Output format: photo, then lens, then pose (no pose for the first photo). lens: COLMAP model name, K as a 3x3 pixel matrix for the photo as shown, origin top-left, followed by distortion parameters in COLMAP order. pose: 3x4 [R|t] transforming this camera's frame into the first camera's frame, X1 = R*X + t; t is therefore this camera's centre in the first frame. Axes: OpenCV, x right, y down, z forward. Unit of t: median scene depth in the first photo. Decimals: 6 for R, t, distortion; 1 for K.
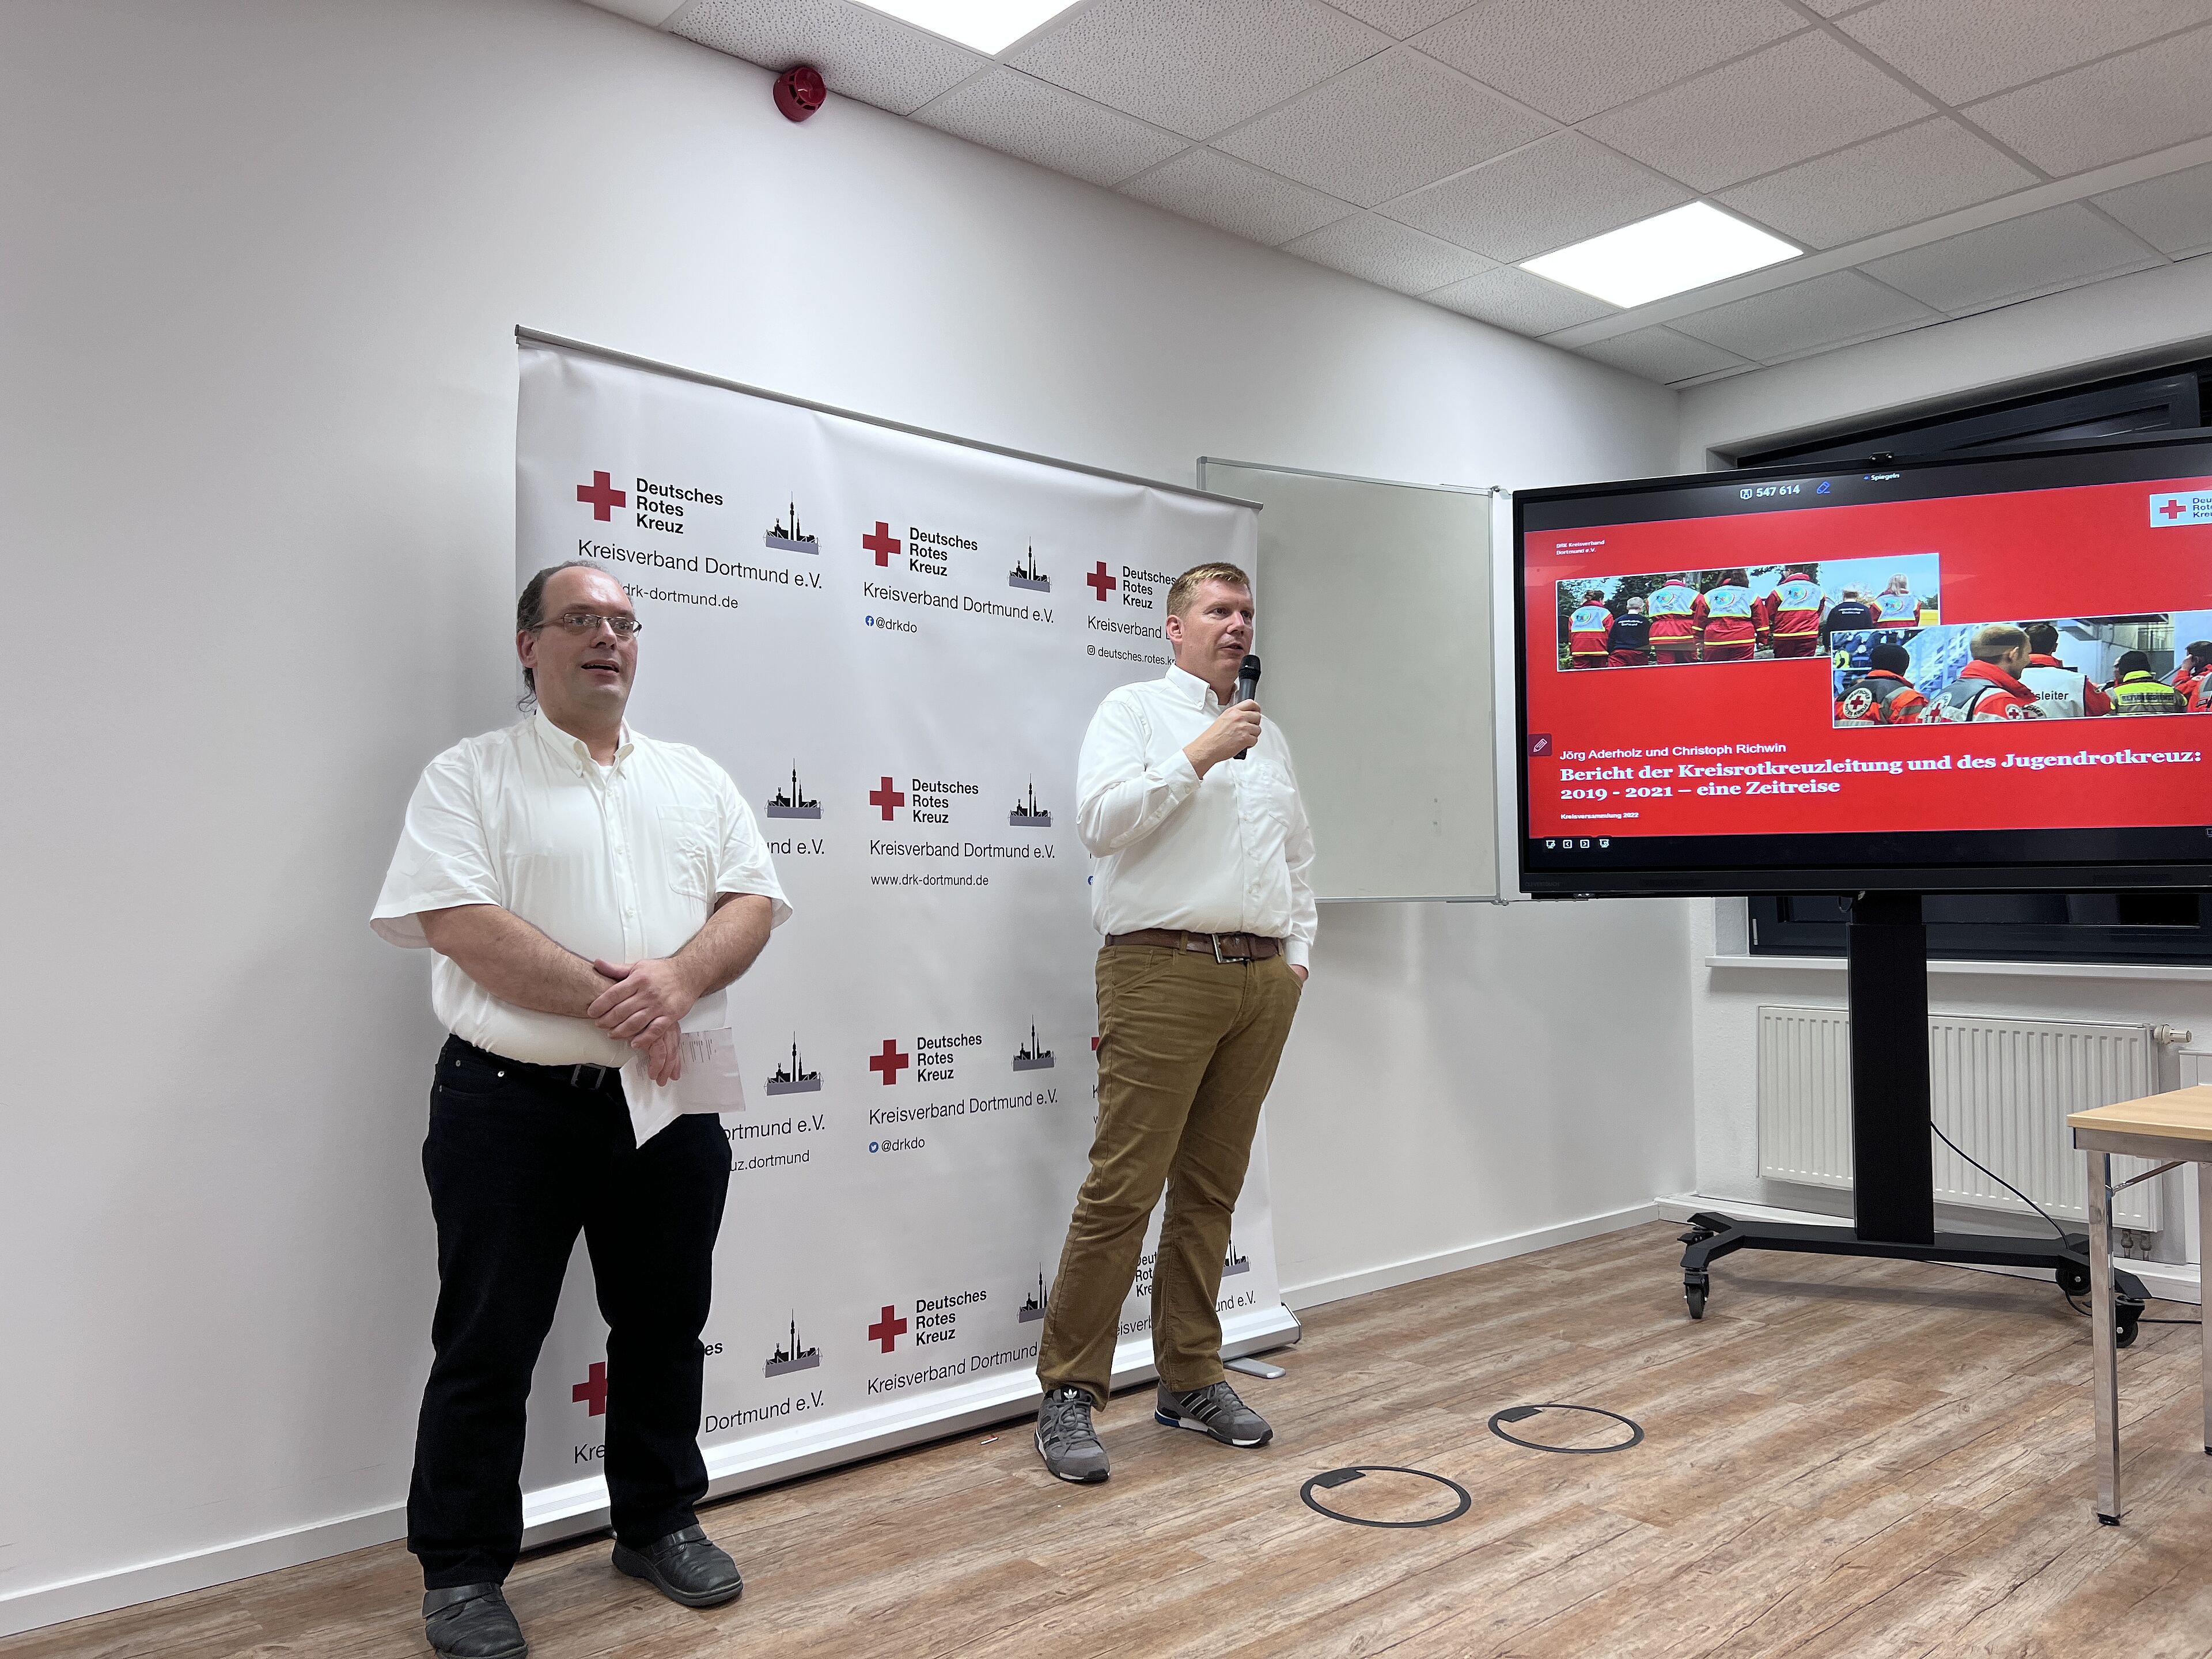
lens RADIAL K [[1679.3, 0, 1097.1], [0, 1679.3, 838.0], [0, 0, 1]] dist [0.056805, -0.065247]
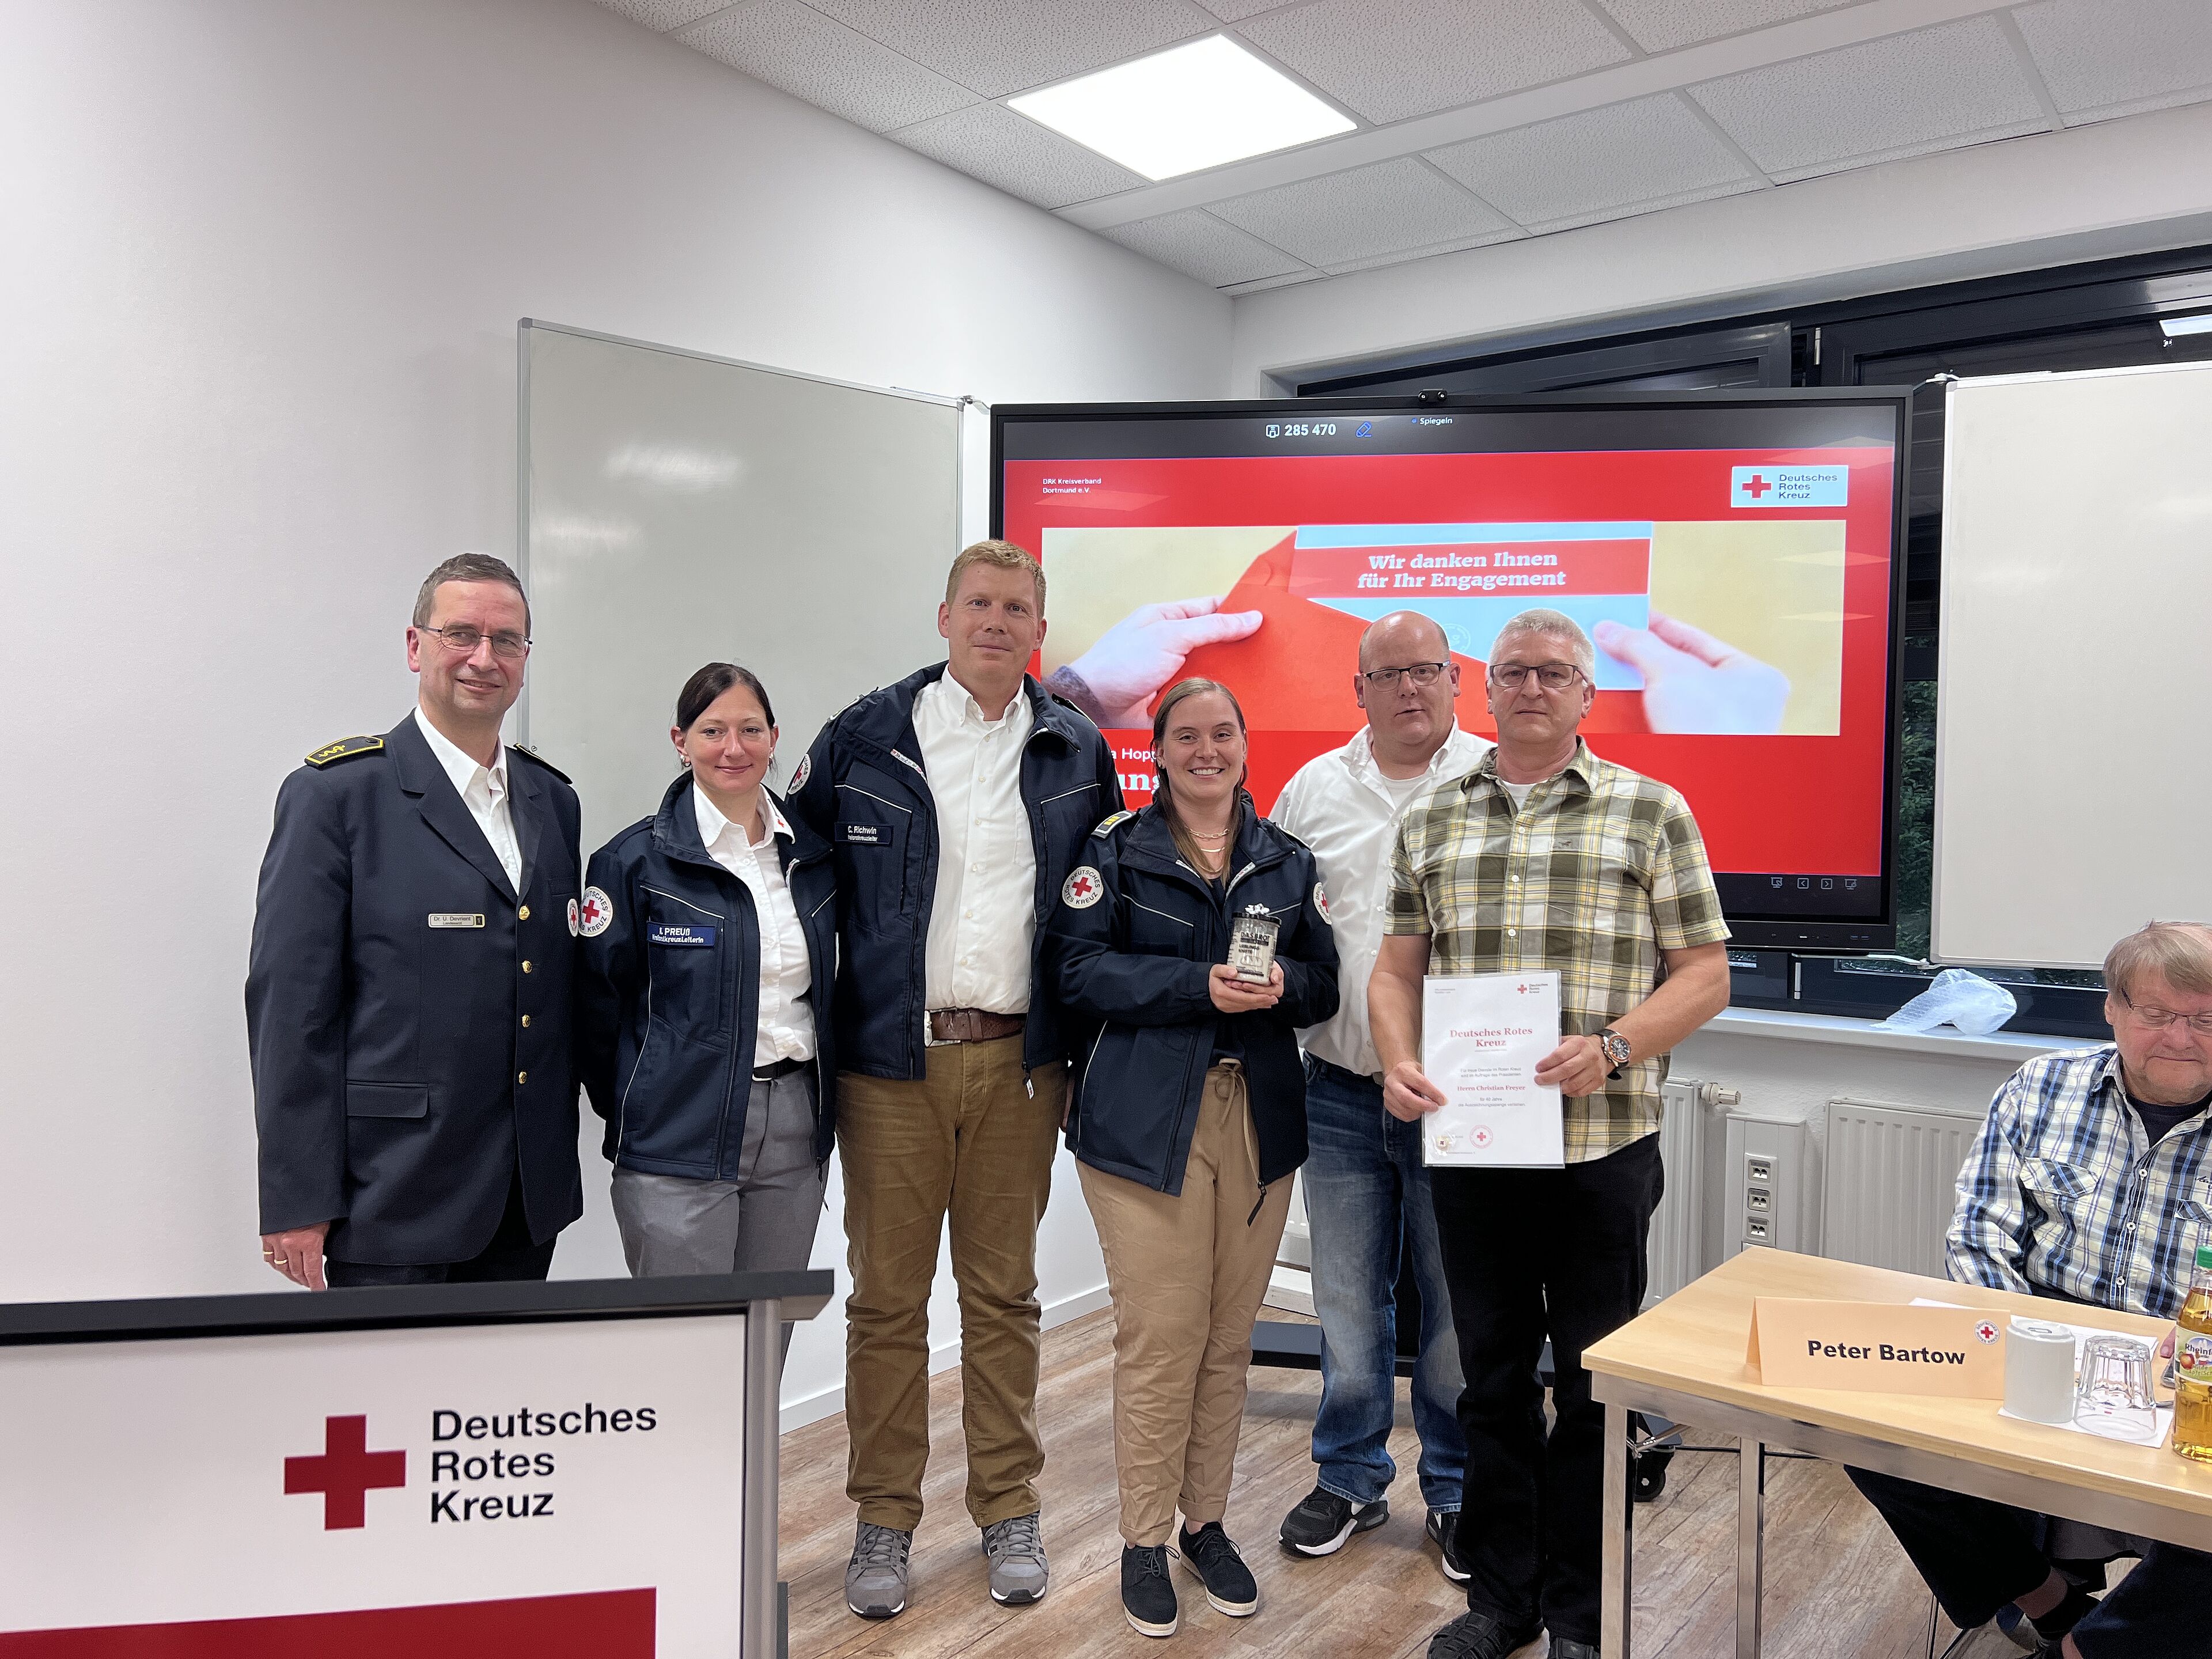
lens RADIAL K [[1679.3, 0, 1096.6], [0, 1679.3, 838.0], [0, 0, 1]] dist [0.056805, -0.065247]
pose [[0.978623, 0.021366, 0.204549, 0.160424], [-0.033588, 0.997839, 0.056468, -0.060721], [-0.202900, -0.062132, 0.977226, 0.260391]]
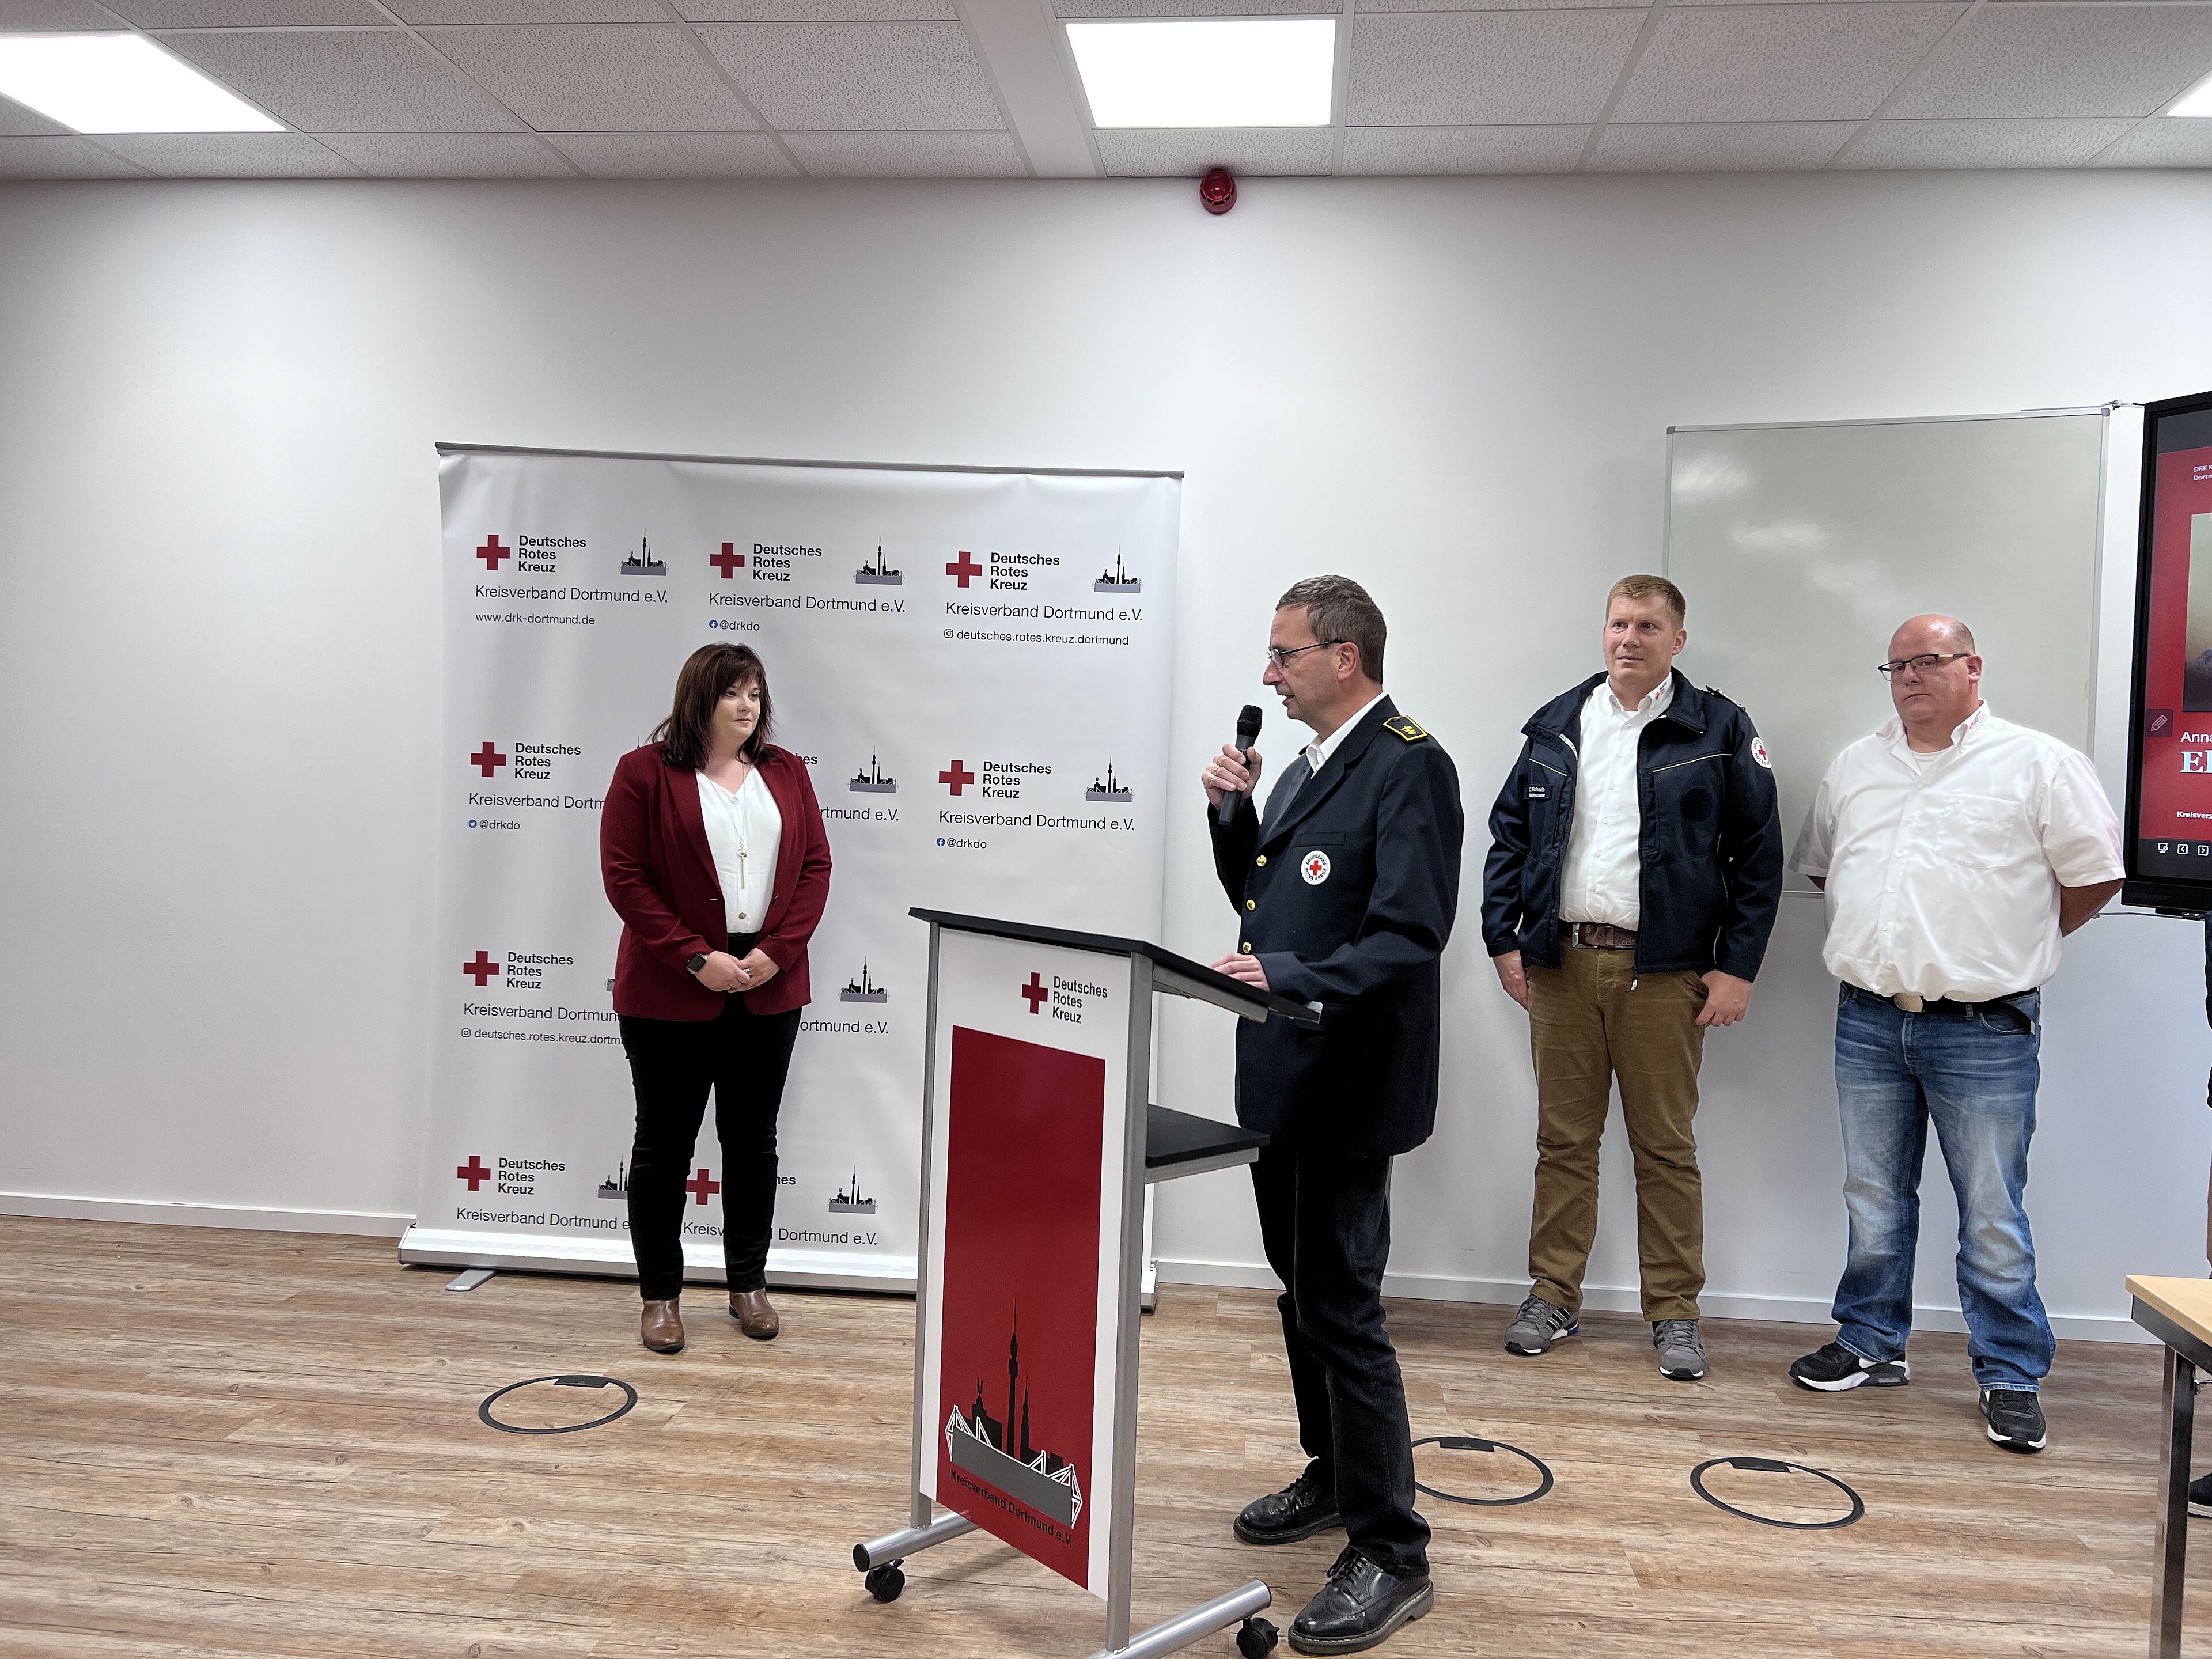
lens RADIAL K [[1679.3, 0, 1113.3], [0, 1679.3, 814.6], [0, 0, 1]] dist [0.056805, -0.065247]
pose [[0.681876, 0.055917, -0.729328, 0.583297], [-0.011101, 0.997750, 0.066118, -0.066837], [0.731384, -0.036988, 0.680962, 0.098718]]
